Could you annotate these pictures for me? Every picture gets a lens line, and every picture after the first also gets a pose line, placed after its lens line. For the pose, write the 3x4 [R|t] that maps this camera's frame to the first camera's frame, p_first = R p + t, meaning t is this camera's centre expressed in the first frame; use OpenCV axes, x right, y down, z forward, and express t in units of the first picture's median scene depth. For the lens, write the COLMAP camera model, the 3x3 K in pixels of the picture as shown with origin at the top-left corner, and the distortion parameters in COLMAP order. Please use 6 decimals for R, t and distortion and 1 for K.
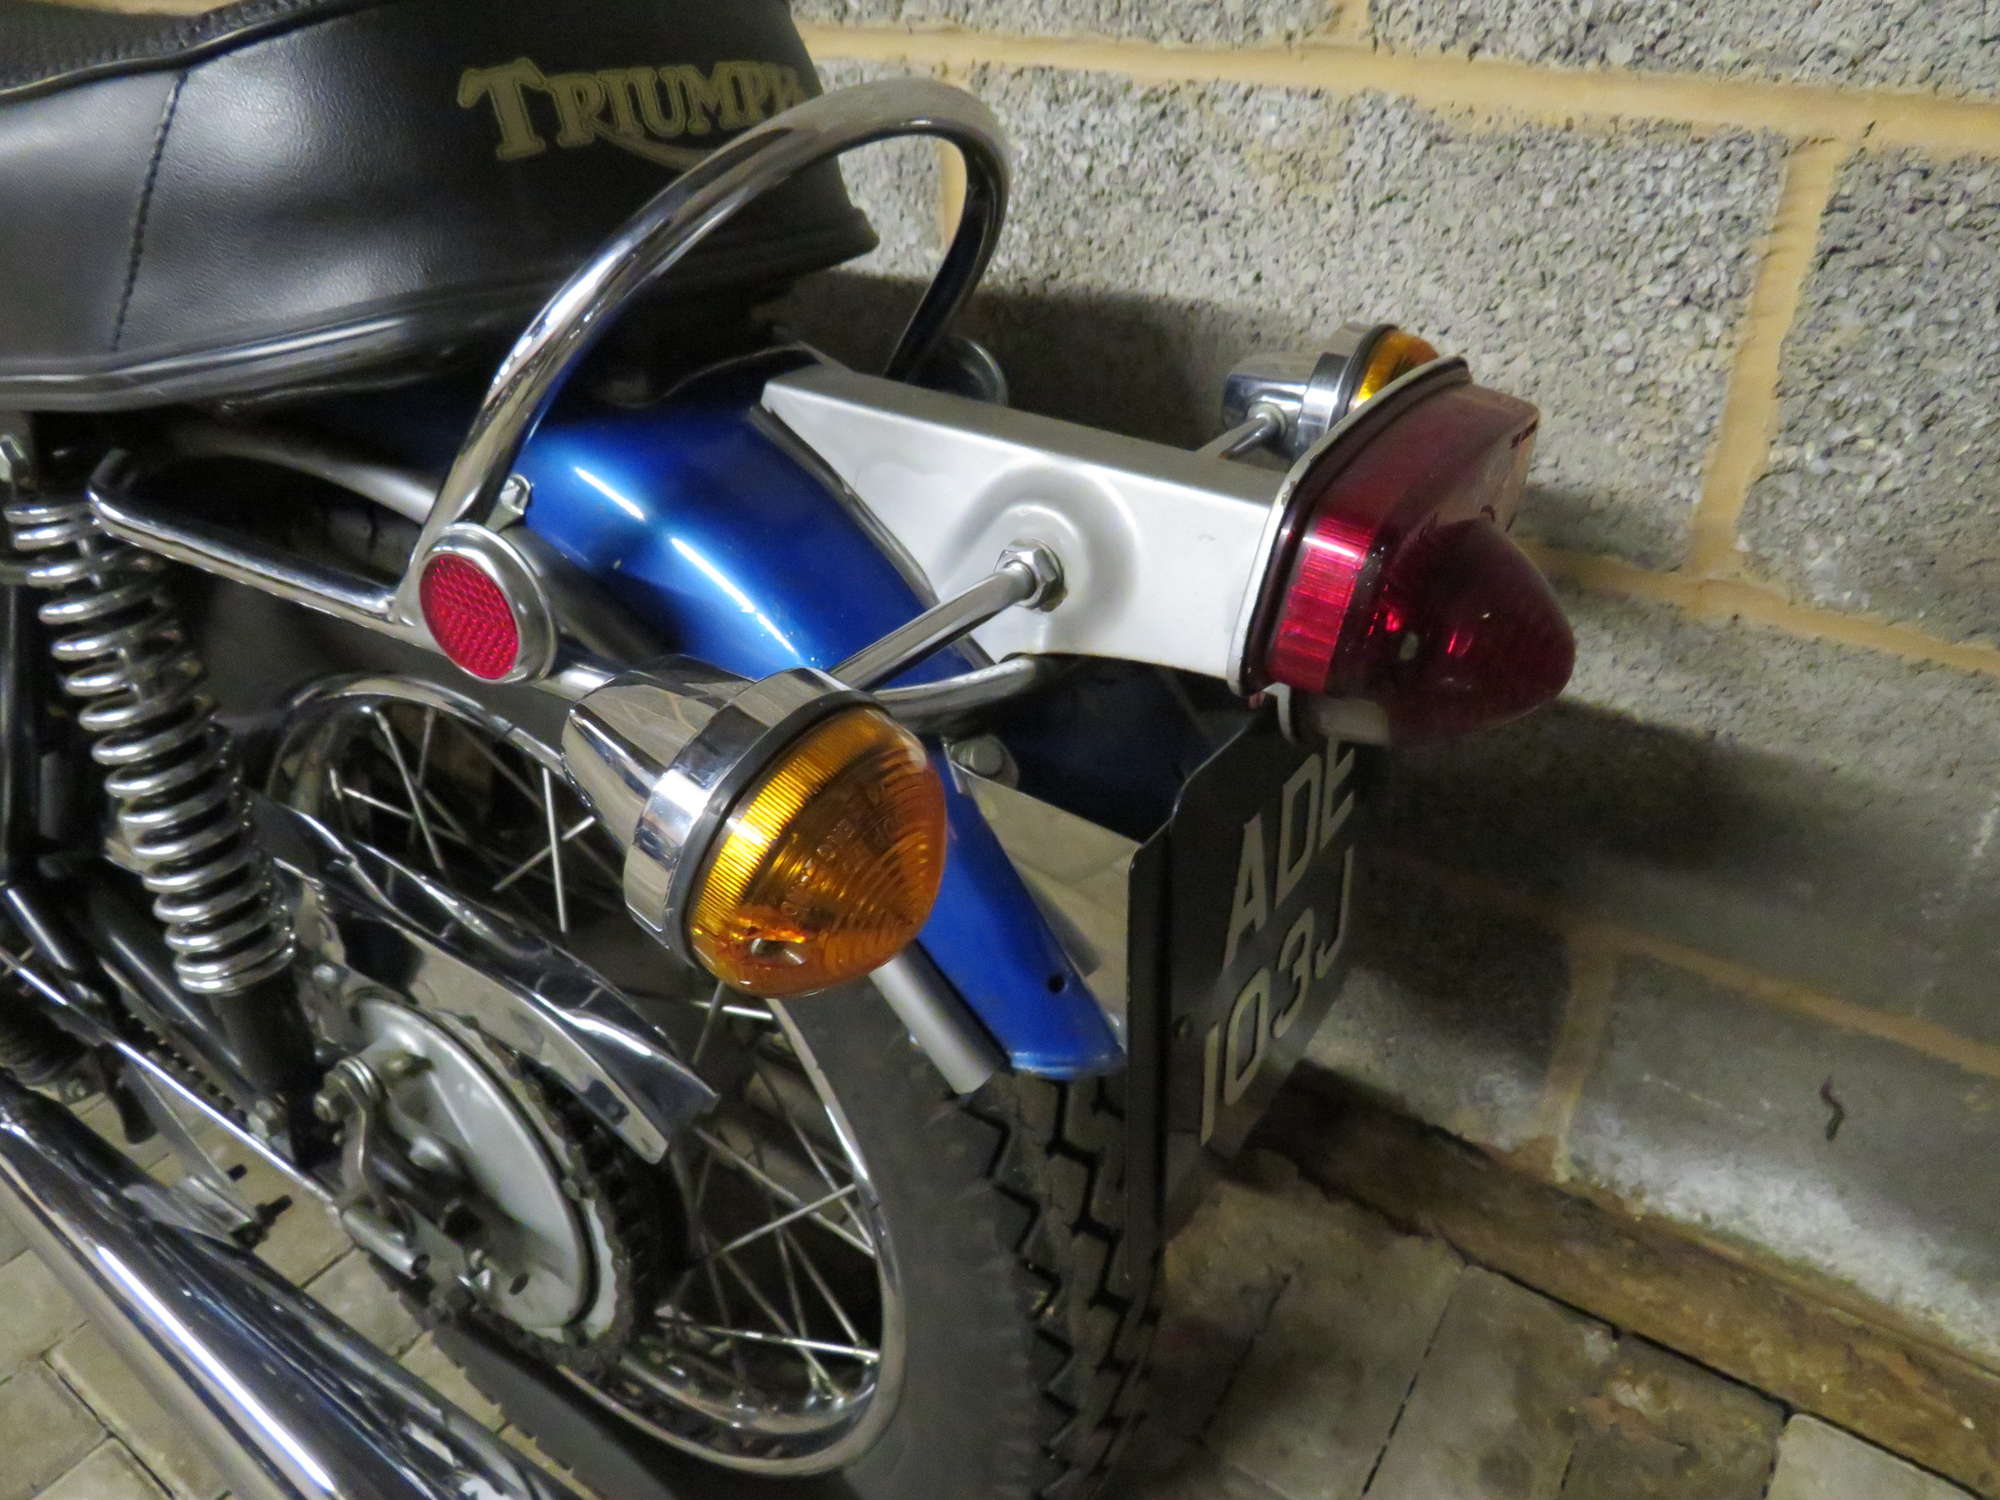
lens RADIAL K [[1411.9, 0, 1001.4], [0, 1411.9, 738.9], [0, 0, 1]] dist [-0.032151, 0.004349]
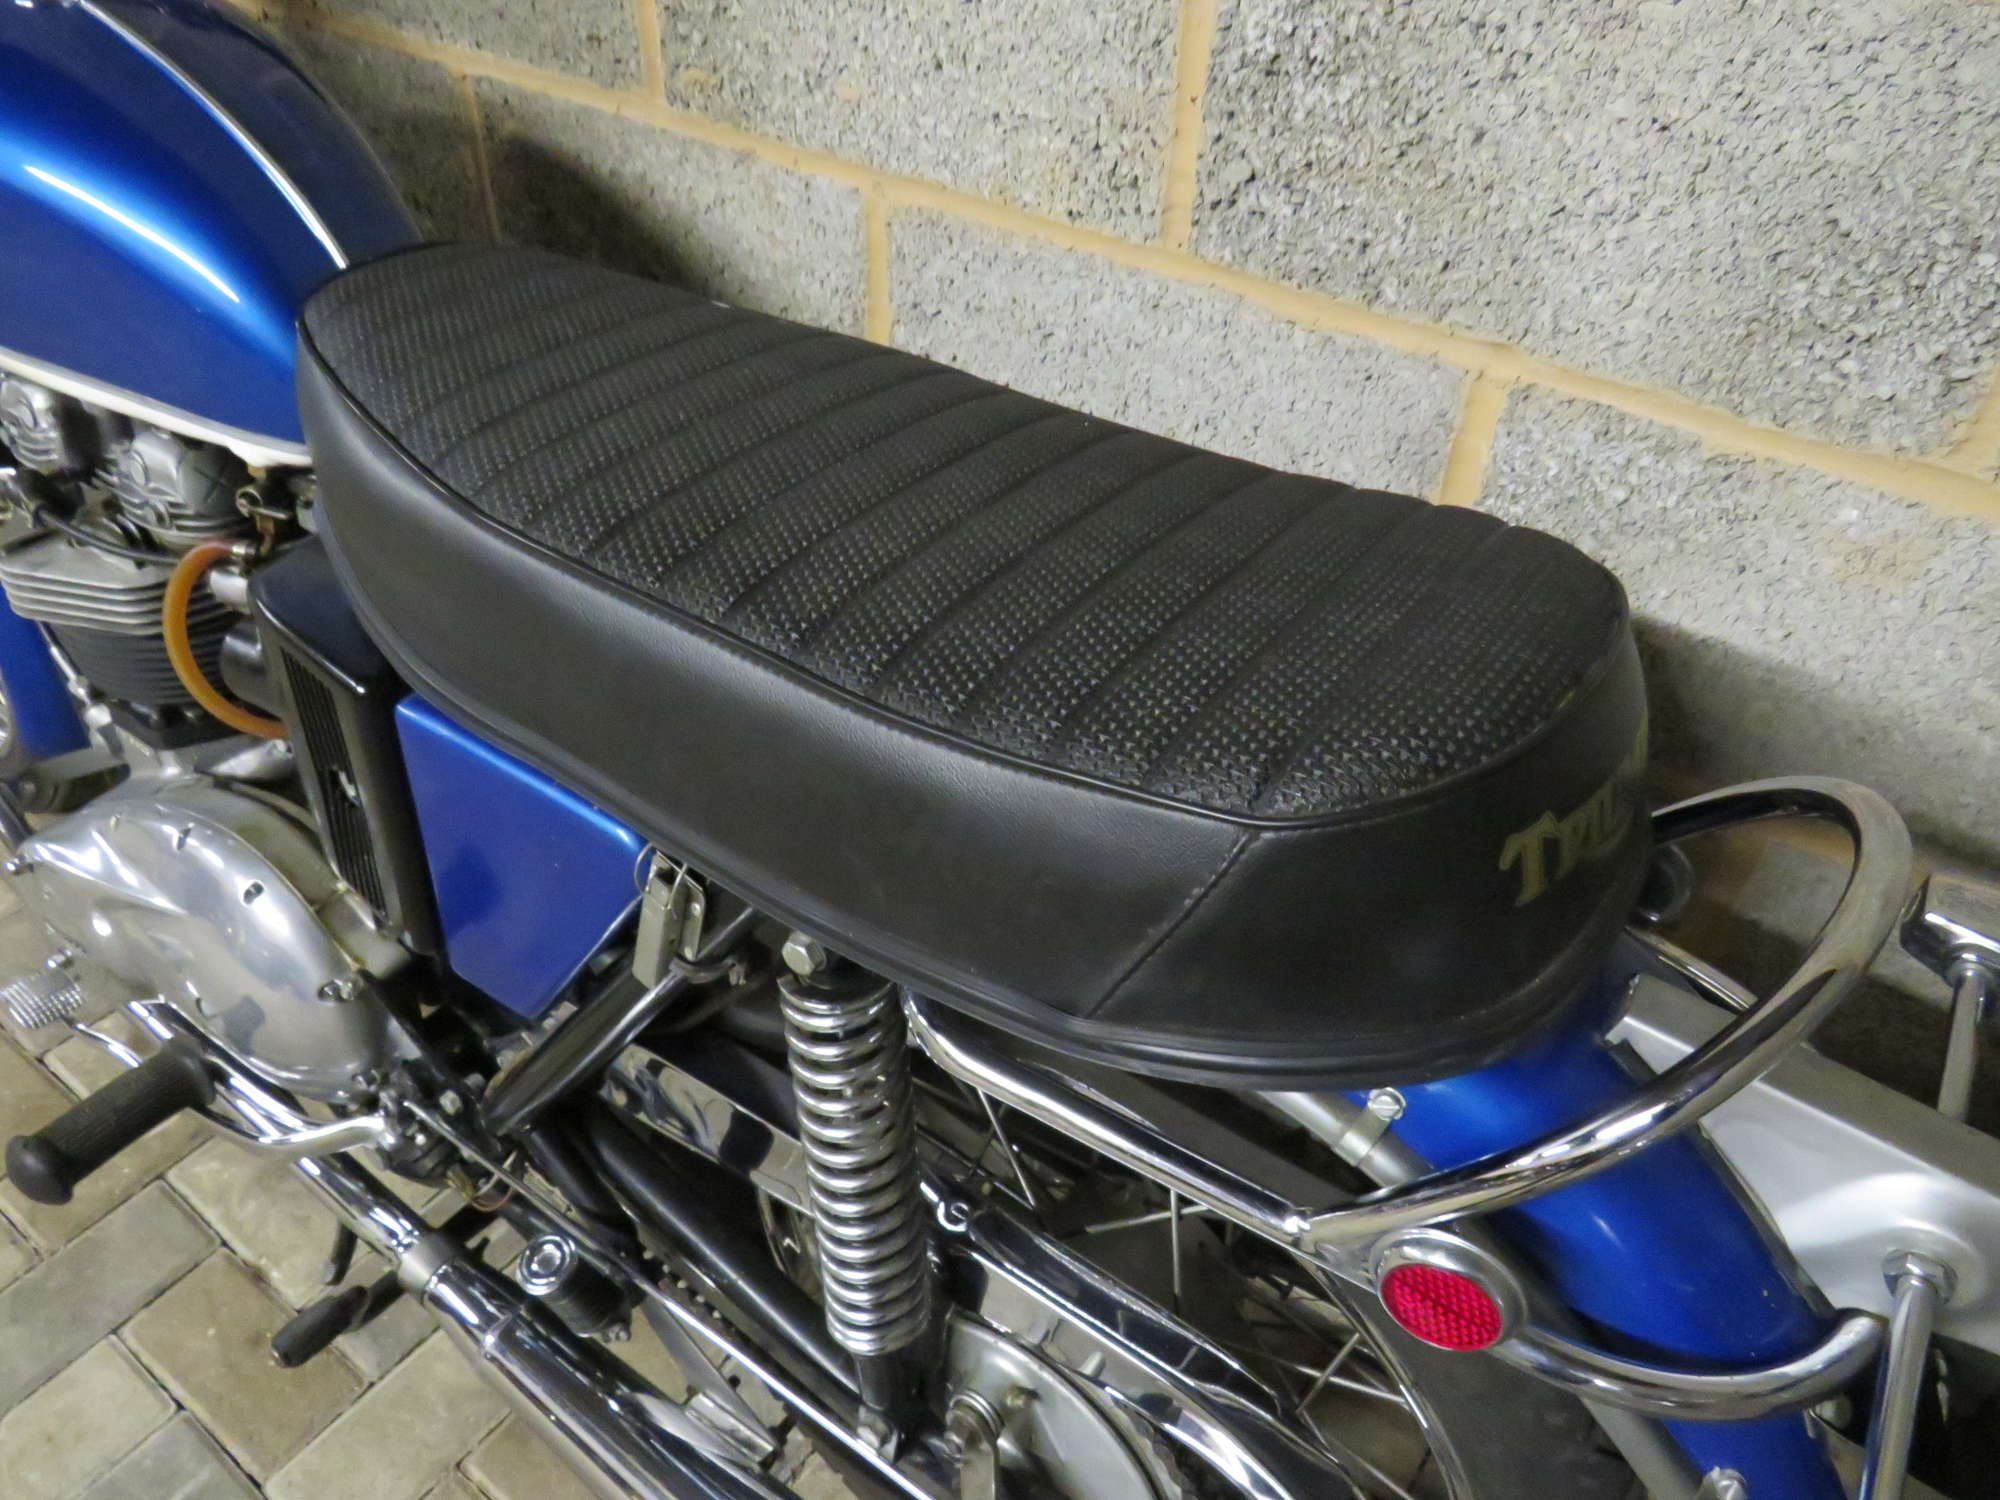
lens RADIAL K [[1411.9, 0, 995.4], [0, 1411.9, 746.2], [0, 0, 1]] dist [-0.032151, 0.004349]
pose [[0.998215, 0.056381, 0.019714, -0.409243], [-0.058406, 0.990483, 0.124631, -0.338089], [-0.012499, -0.125560, 0.992007, -0.018390]]
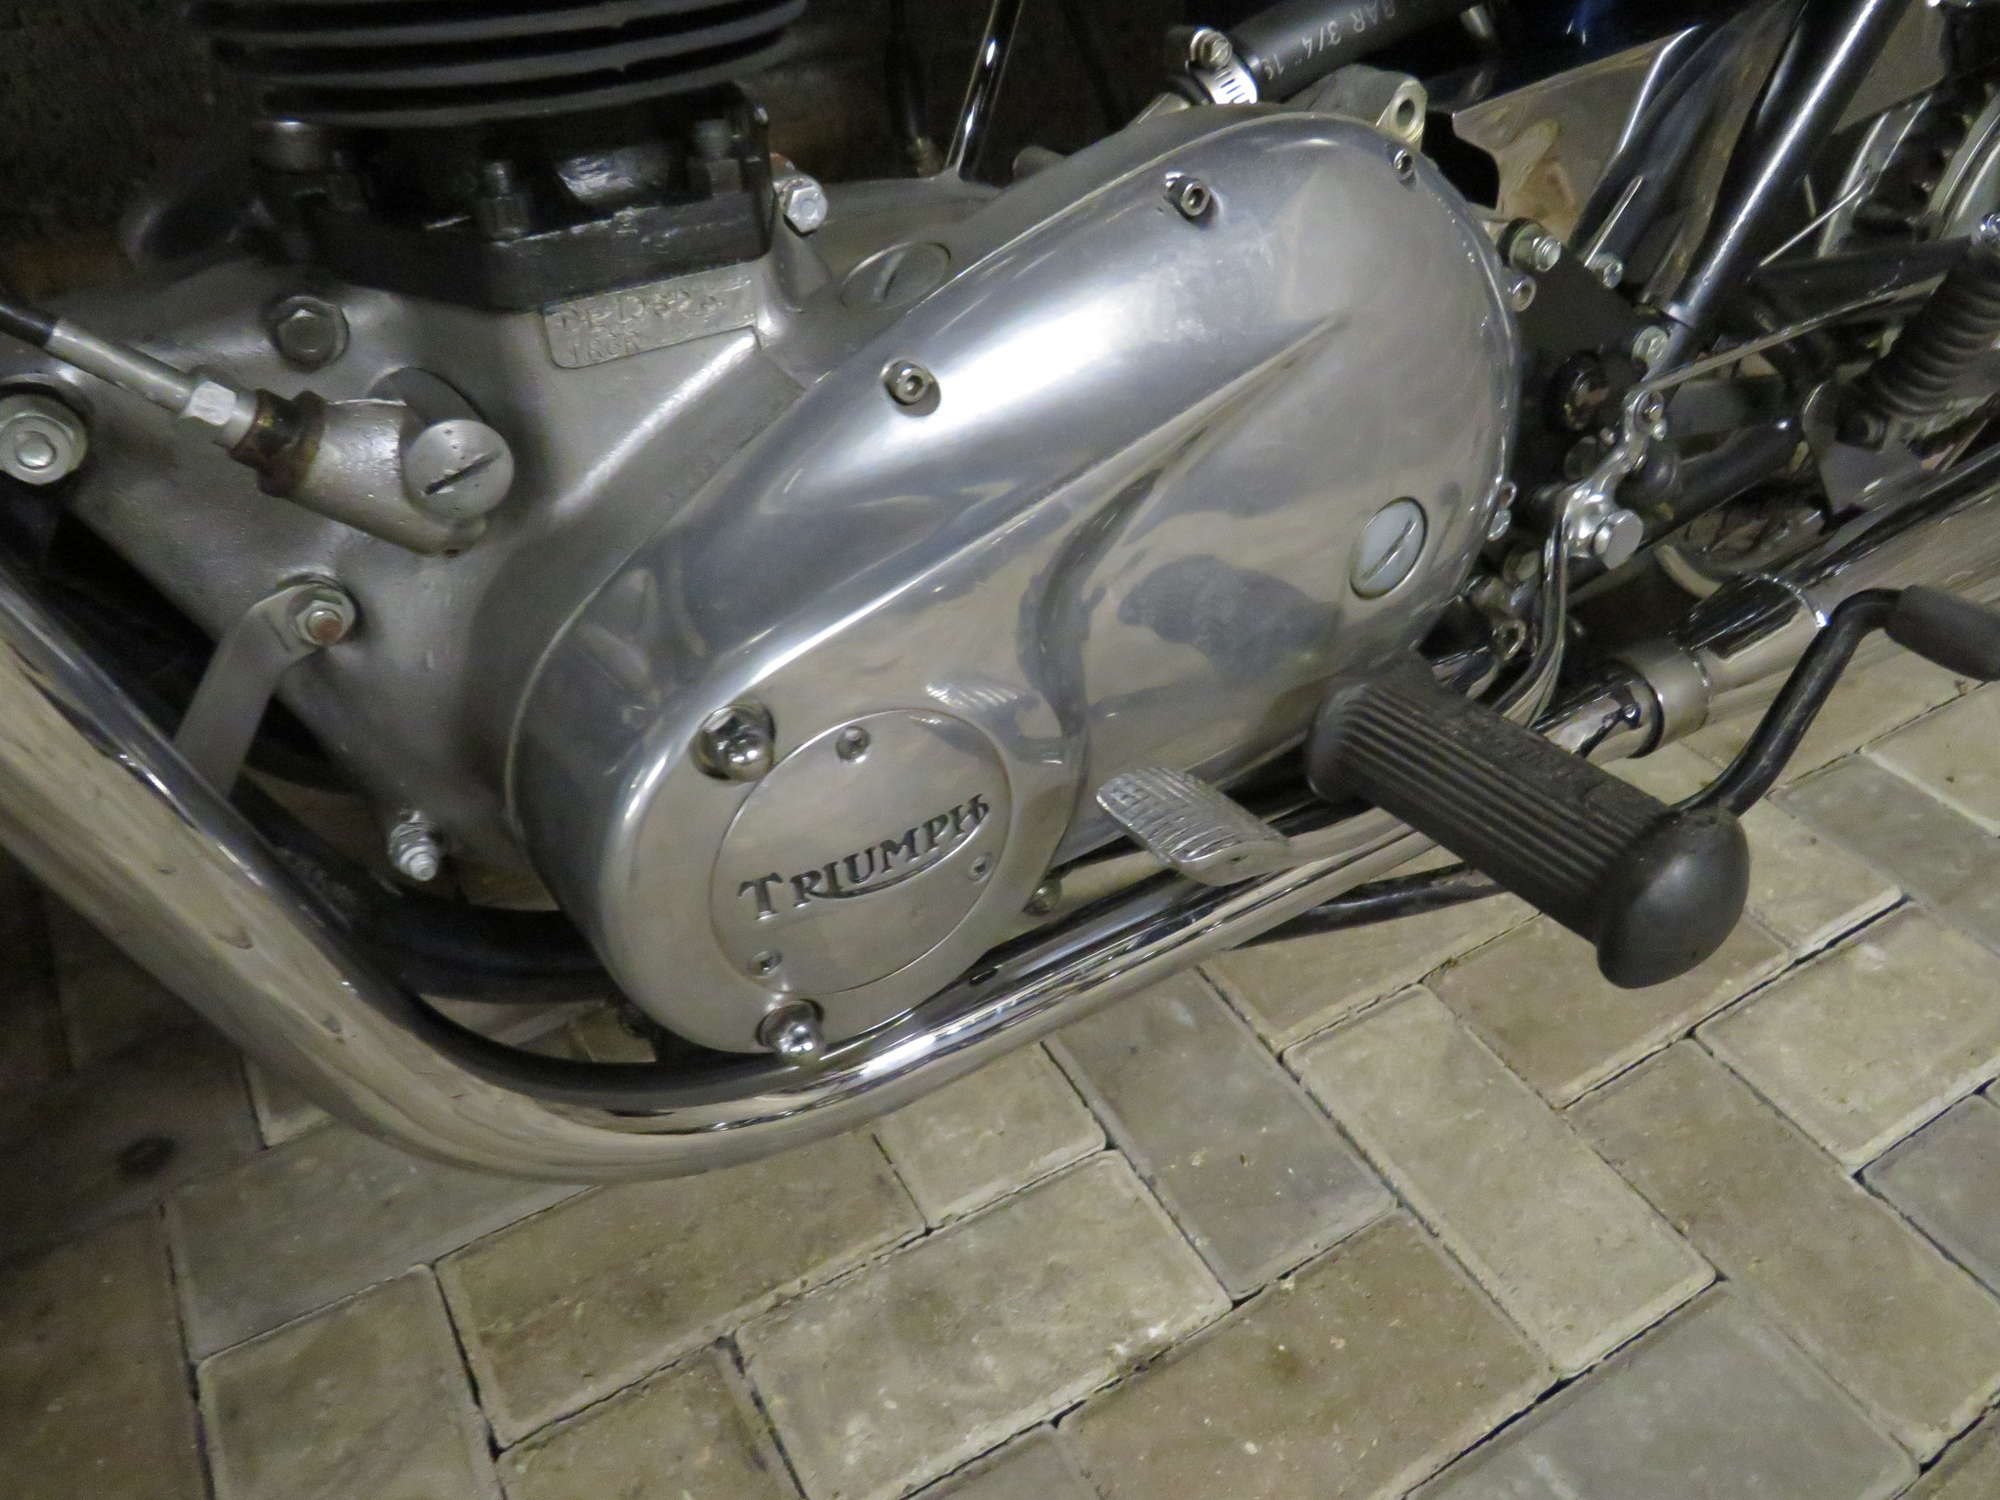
lens RADIAL K [[1411.9, 0, 990.9], [0, 1411.9, 748.1], [0, 0, 1]] dist [-0.032151, 0.004349]
pose [[0.415642, -0.567402, 0.710842, -1.528116], [0.480098, 0.800668, 0.358381, -0.130908], [-0.772494, 0.192315, 0.605200, 0.937349]]
